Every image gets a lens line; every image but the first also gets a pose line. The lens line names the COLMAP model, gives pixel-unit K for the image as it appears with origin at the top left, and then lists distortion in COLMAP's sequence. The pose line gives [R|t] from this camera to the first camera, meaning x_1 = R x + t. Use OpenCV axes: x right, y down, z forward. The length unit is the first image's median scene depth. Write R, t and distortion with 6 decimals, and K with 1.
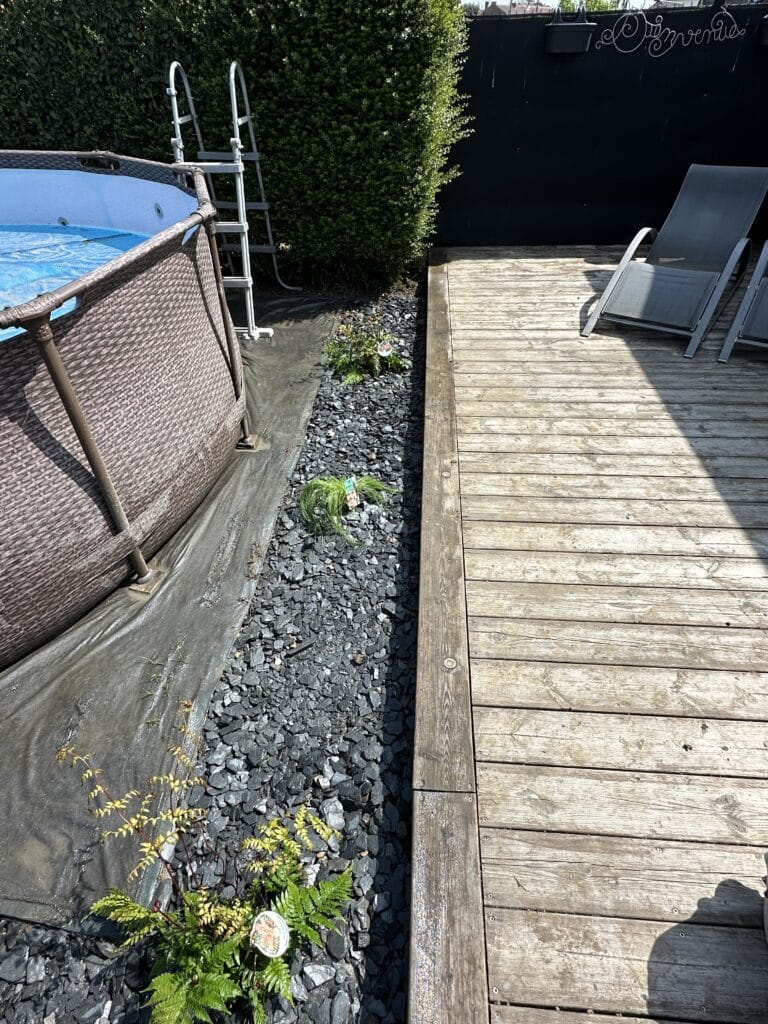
lens RADIAL K [[568.0, 0, 384.9], [0, 568.0, 509.3], [0, 0, 1]] dist [-0.002720, 0.000652]
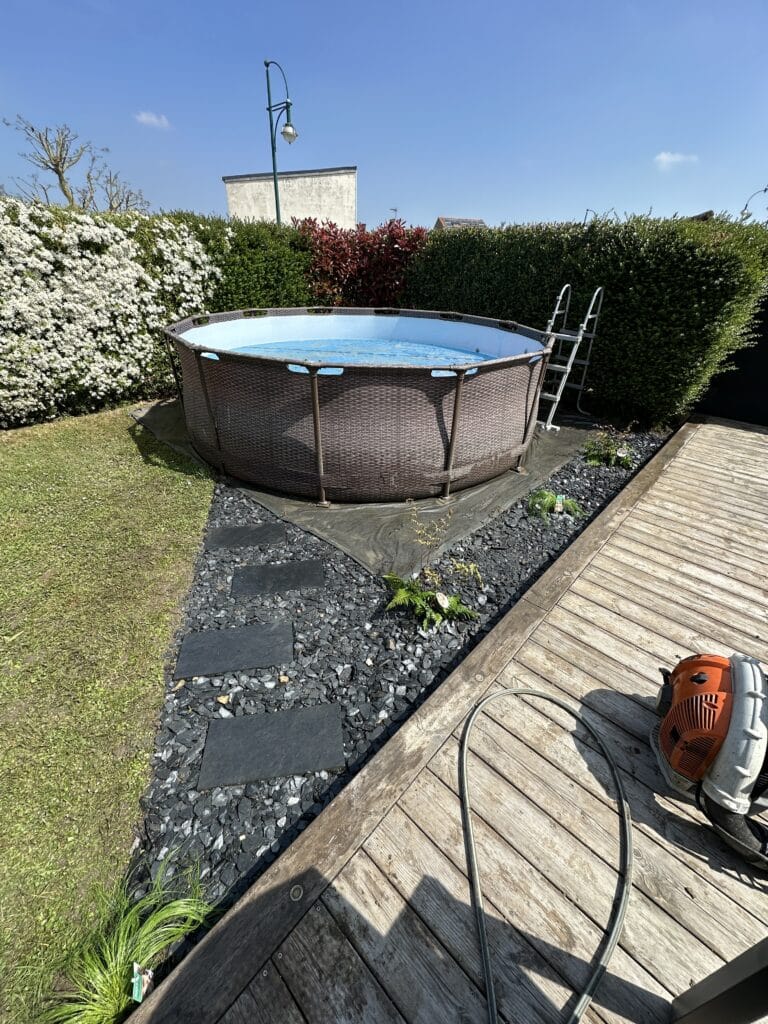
lens RADIAL K [[411.5, 0, 384.9], [0, 411.5, 509.0], [0, 0, 1]] dist [-0.001706, -0.000087]
pose [[0.776769, 0.364696, -0.513446, 0.168668], [-0.438995, 0.898107, -0.026219, 0.237701], [0.451567, 0.245766, 0.857722, -0.338033]]
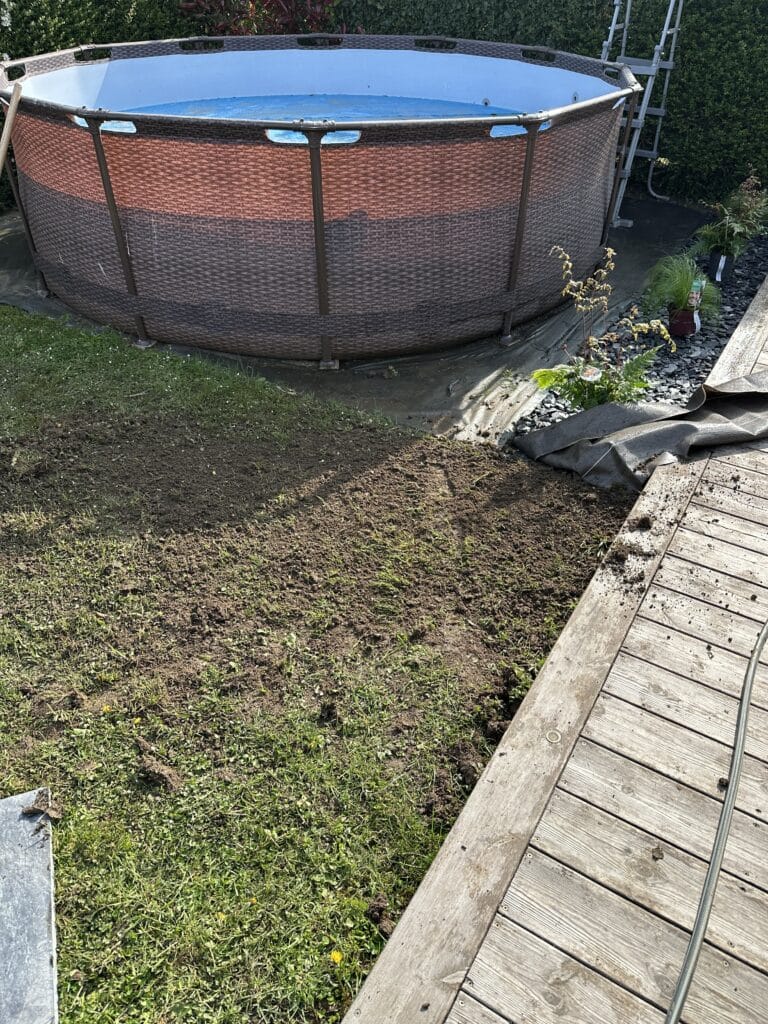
lens RADIAL K [[729.3, 0, 388.9], [0, 729.3, 517.3], [0, 0, 1]] dist [-0.002044, -0.003535]
pose [[0.887136, 0.307570, -0.344078, 0.056215], [-0.315996, 0.948192, 0.032854, 0.453292], [0.336357, 0.079581, 0.938366, -0.585729]]
